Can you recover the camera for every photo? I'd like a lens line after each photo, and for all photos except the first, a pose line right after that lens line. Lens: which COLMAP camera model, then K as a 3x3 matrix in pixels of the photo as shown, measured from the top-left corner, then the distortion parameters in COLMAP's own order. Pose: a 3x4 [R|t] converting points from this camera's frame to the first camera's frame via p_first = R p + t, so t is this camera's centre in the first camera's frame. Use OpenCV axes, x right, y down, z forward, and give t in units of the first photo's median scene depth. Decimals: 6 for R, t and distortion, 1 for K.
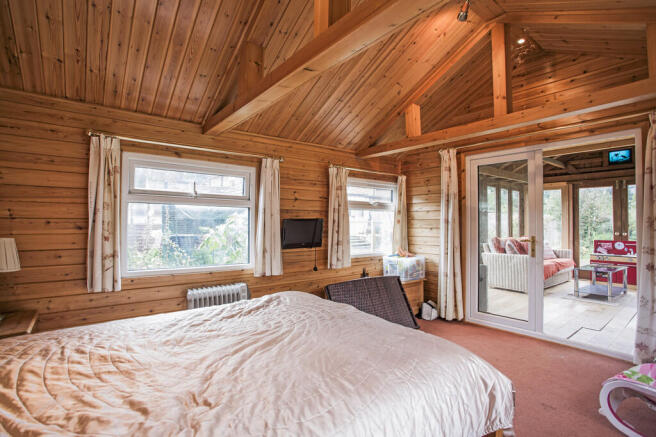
lens RADIAL K [[330.4, 0, 328.0], [0, 330.4, 218.5], [0, 0, 1]] dist [-0.057816, 0.029206]
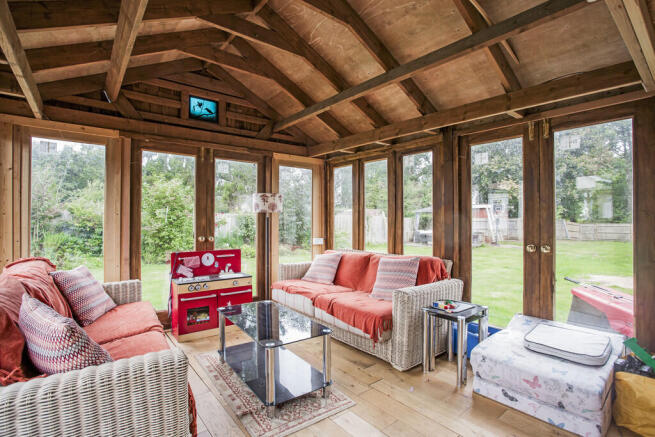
lens RADIAL K [[329.9, 0, 327.5], [0, 329.9, 218.5], [0, 0, 1]] dist [-0.057816, 0.029206]
pose [[-0.014210, 0.005391, 0.999884, 0.302713], [-0.017413, 0.999832, -0.005638, 0.009435], [-0.999747, -0.017491, -0.014114, 0.774896]]
